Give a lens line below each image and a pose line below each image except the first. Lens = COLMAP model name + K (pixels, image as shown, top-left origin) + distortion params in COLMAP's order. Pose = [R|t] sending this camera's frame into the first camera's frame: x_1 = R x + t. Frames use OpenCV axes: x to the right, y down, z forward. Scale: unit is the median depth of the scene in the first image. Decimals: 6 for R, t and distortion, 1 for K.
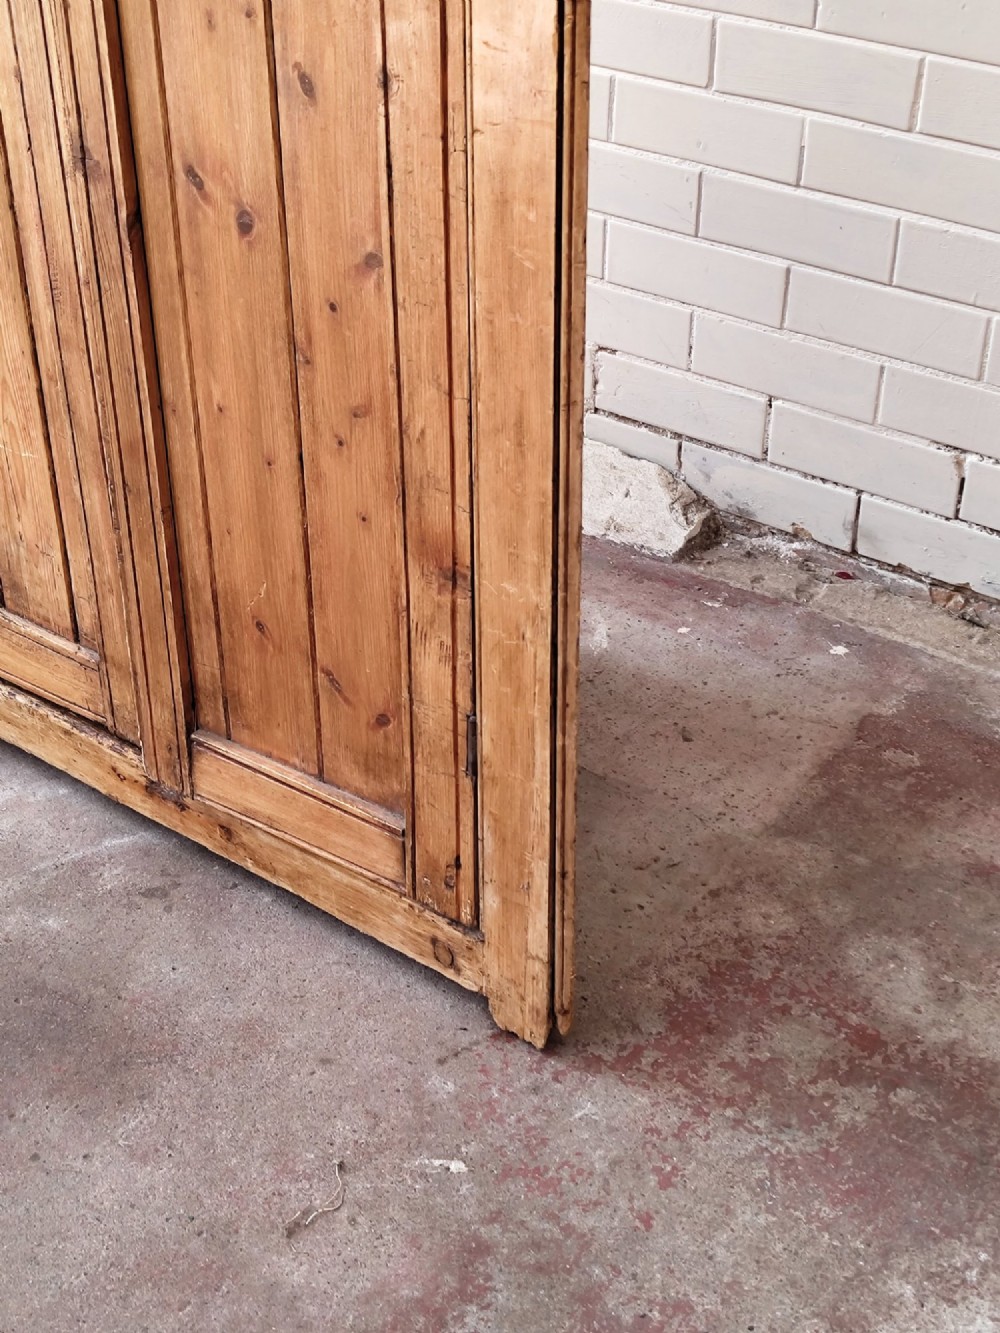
lens RADIAL K [[1843.8, 0, 503.8], [0, 1843.8, 665.3], [0, 0, 1]] dist [0.073678, 0.000000]
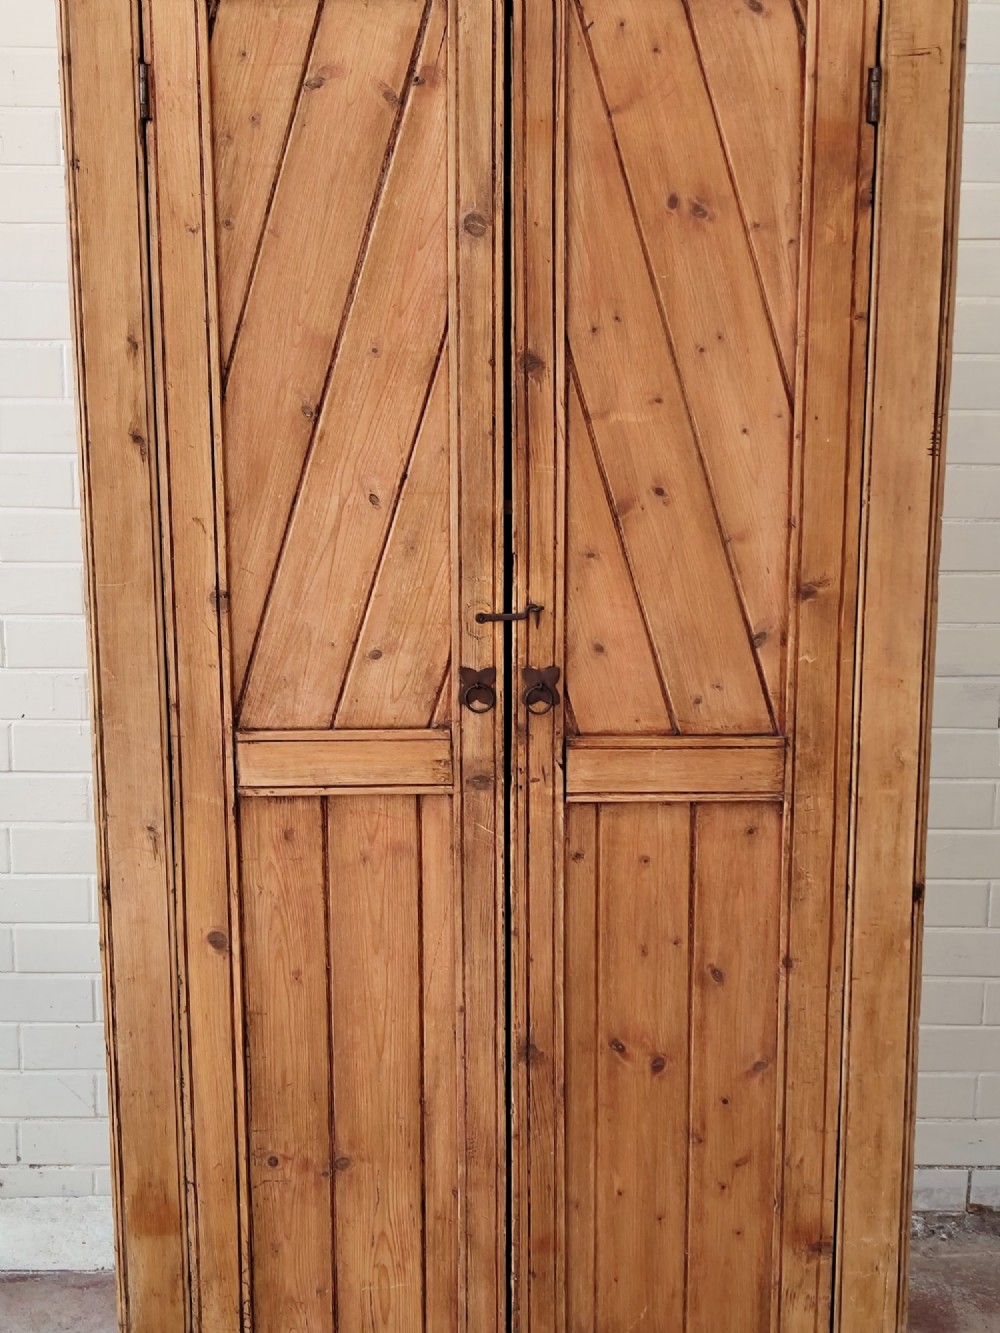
lens RADIAL K [[1847.5, 0, 503.3], [0, 1847.5, 690.0], [0, 0, 1]] dist [0.033619, 0.000000]
pose [[0.801553, -0.122675, 0.585203, -1.035430], [0.329725, 0.907149, -0.261460, -0.143711], [-0.498792, 0.402530, 0.767578, -0.264074]]
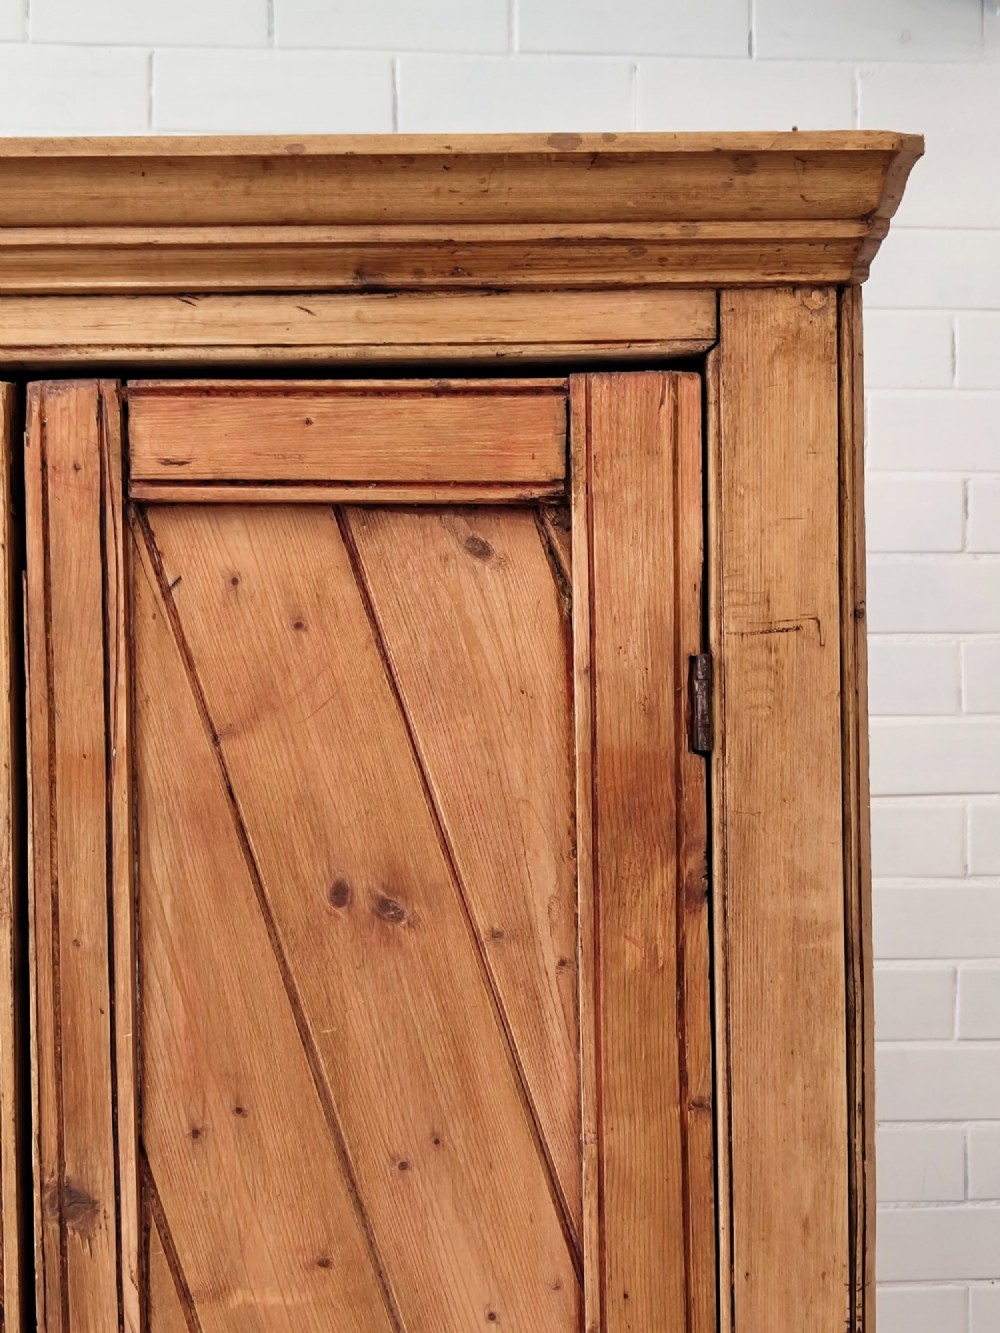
lens RADIAL K [[1837.0, 0, 478.3], [0, 1837.0, 698.2], [0, 0, 1]] dist [0.073536, 0.000000]
pose [[0.776301, -0.021339, 0.630001, -0.522114], [0.359242, 0.836221, -0.414342, -0.517647], [-0.517979, 0.547977, 0.656826, 0.020203]]
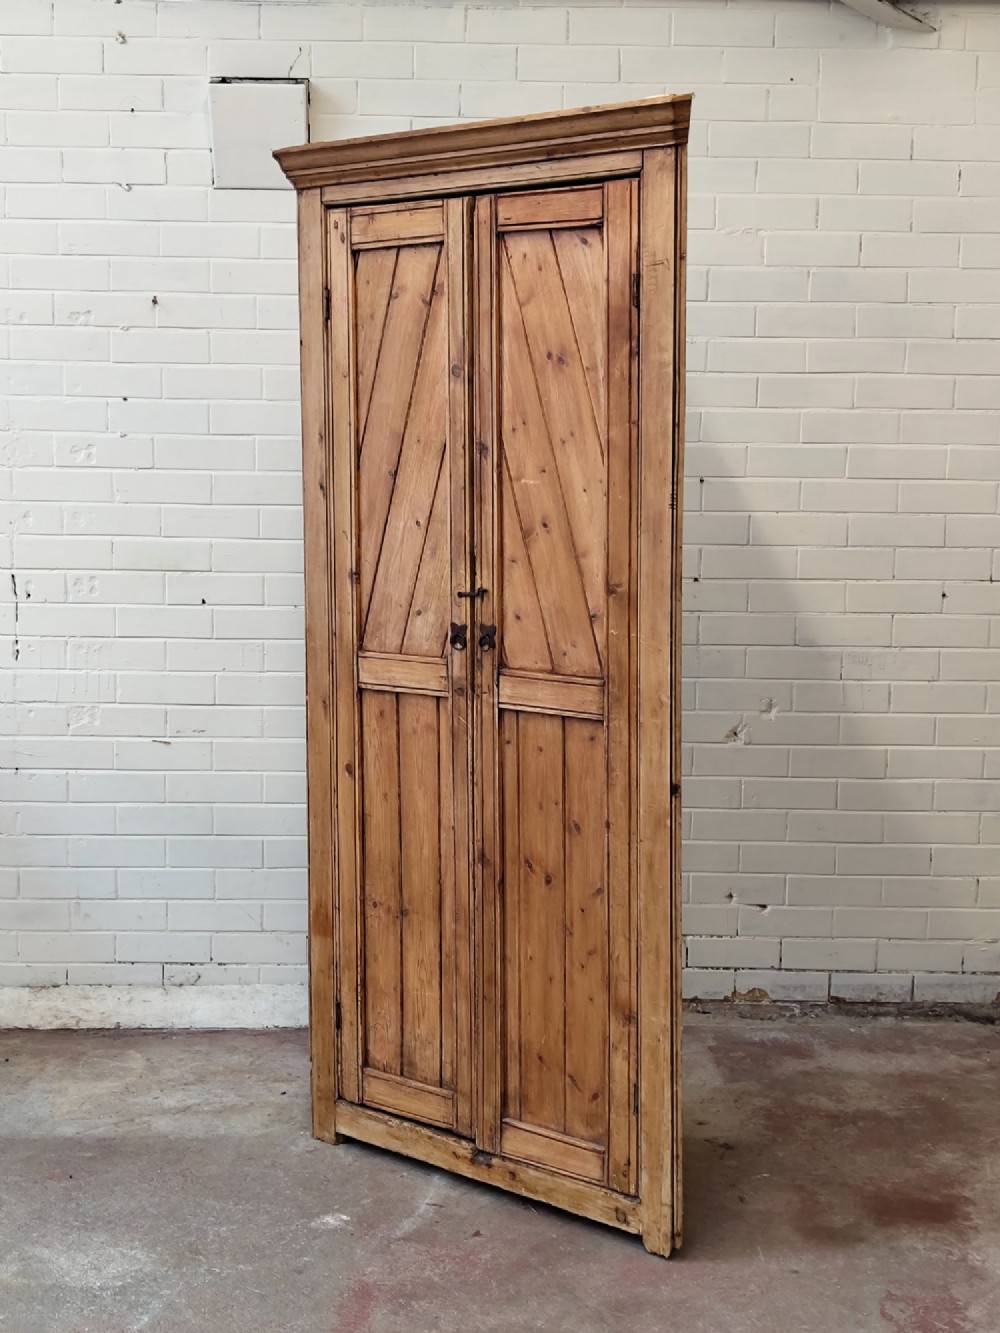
lens RADIAL K [[1843.8, 0, 483.2], [0, 1843.8, 672.5], [0, 0, 1]] dist [0.073678, 0.000000]
pose [[0.999074, -0.000962, -0.043015, -0.106415], [-0.017399, 0.905328, -0.424357, 0.537761], [0.039350, 0.424712, 0.904473, -1.320610]]
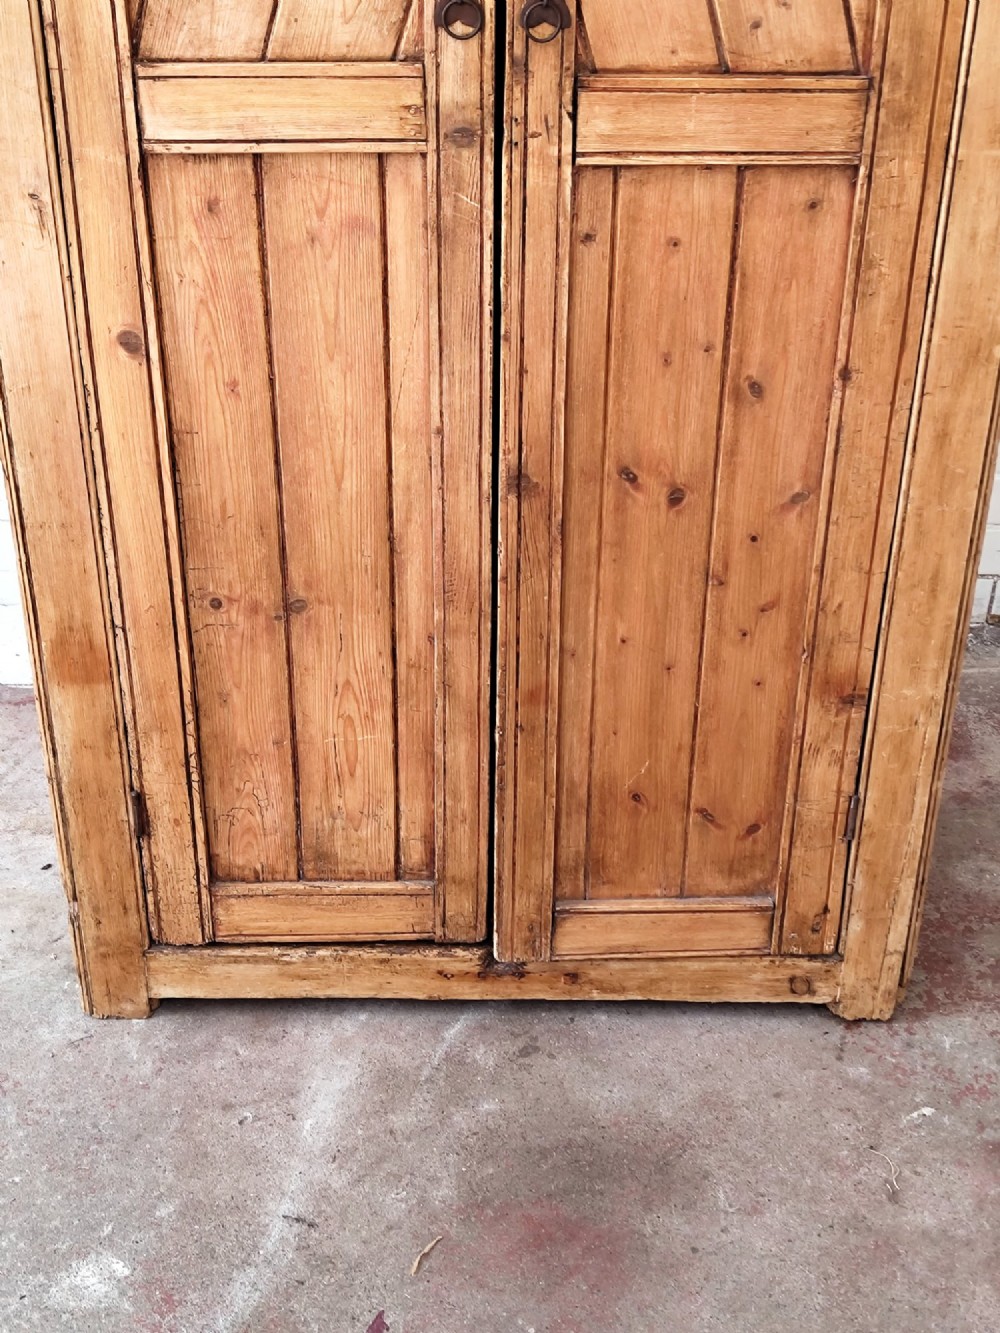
lens RADIAL K [[1840.2, 0, 487.1], [0, 1840.2, 697.7], [0, 0, 1]] dist [0.064408, 0.000000]
pose [[0.795992, -0.317122, 0.515588, -0.879489], [0.325805, 0.942329, 0.076603, -0.225010], [-0.510146, 0.107006, 0.853406, -0.035103]]
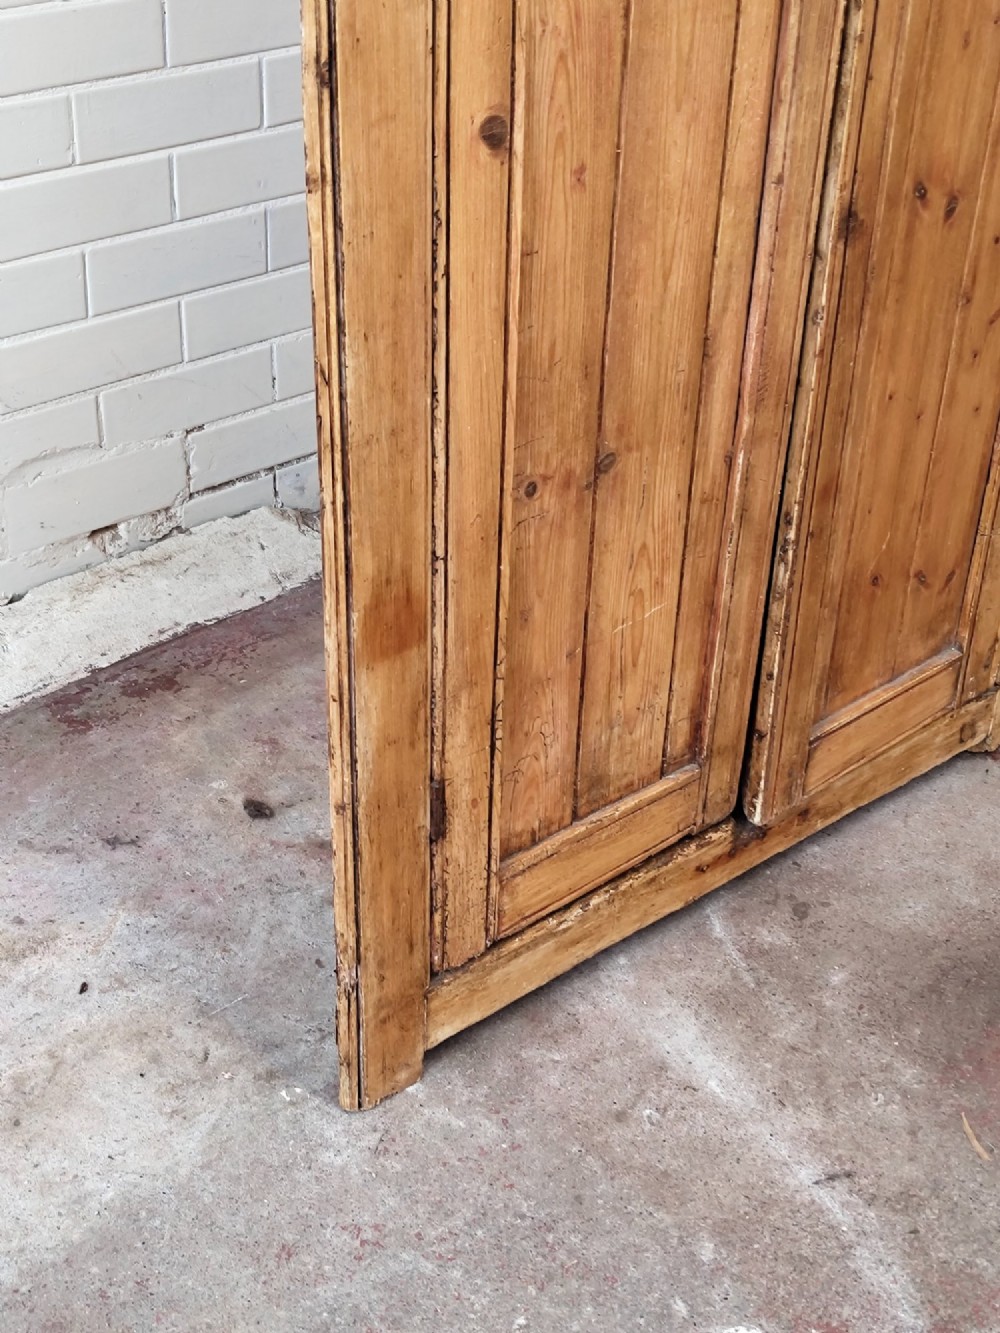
lens RADIAL K [[1843.8, 0, 474.9], [0, 1843.8, 695.6], [0, 0, 1]] dist [0.073678, 0.000000]
pose [[0.229405, -0.535982, 0.812464, -1.187083], [0.514563, 0.775325, 0.366191, -0.525013], [-0.826195, 0.334058, 0.453660, 0.744286]]
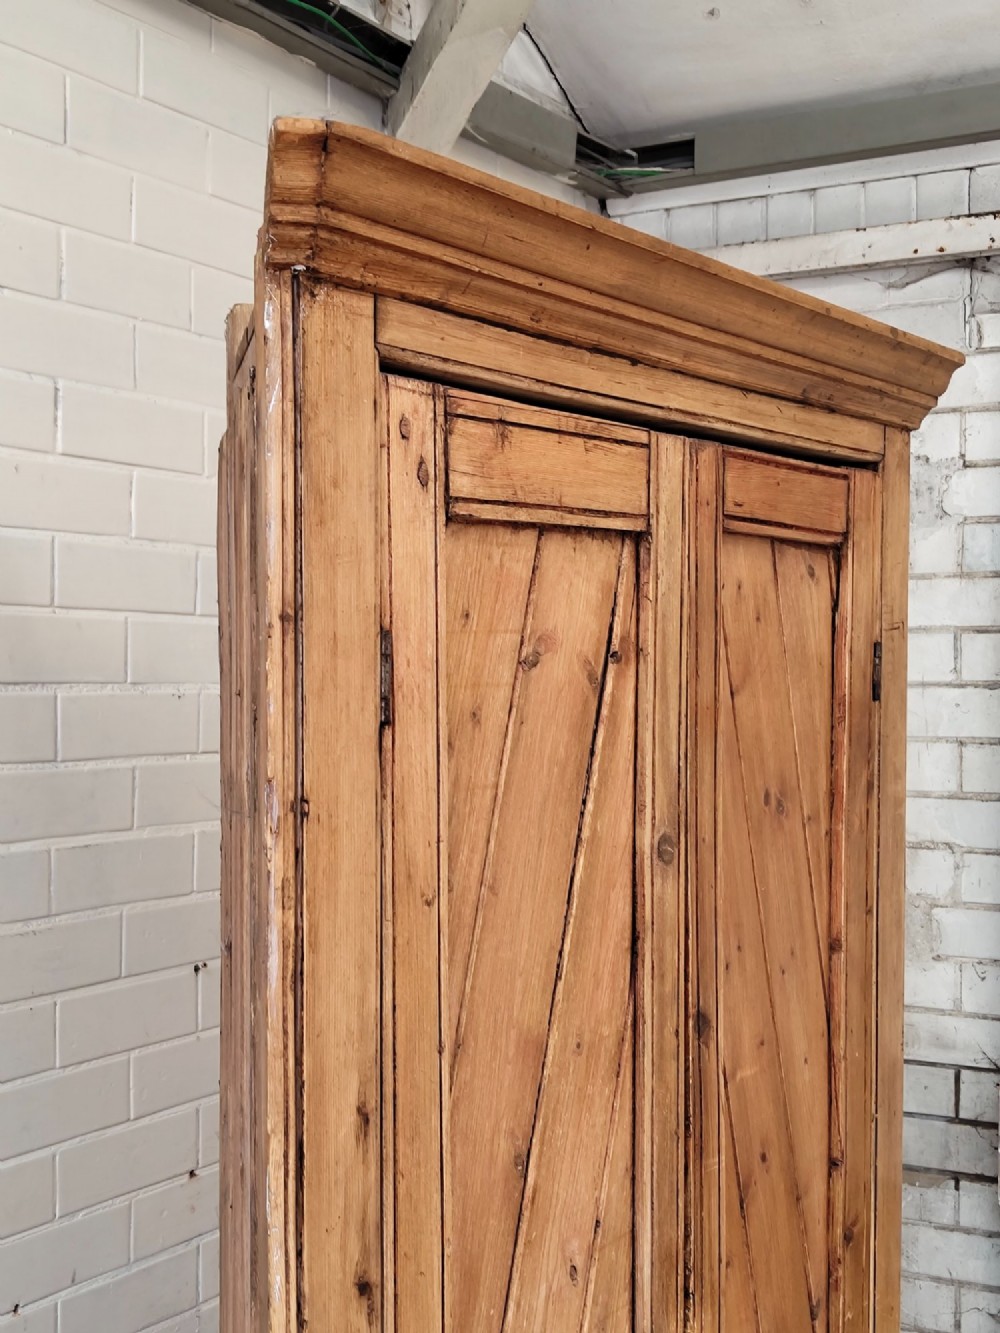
lens RADIAL K [[1843.8, 0, 489.7], [0, 1843.8, 707.9], [0, 0, 1]] dist [0.073678, 0.000000]
pose [[-0.080506, -0.038059, 0.996027, -1.164555], [0.545523, 0.834644, 0.075985, -0.975308], [-0.834220, 0.549473, -0.046432, 0.702849]]
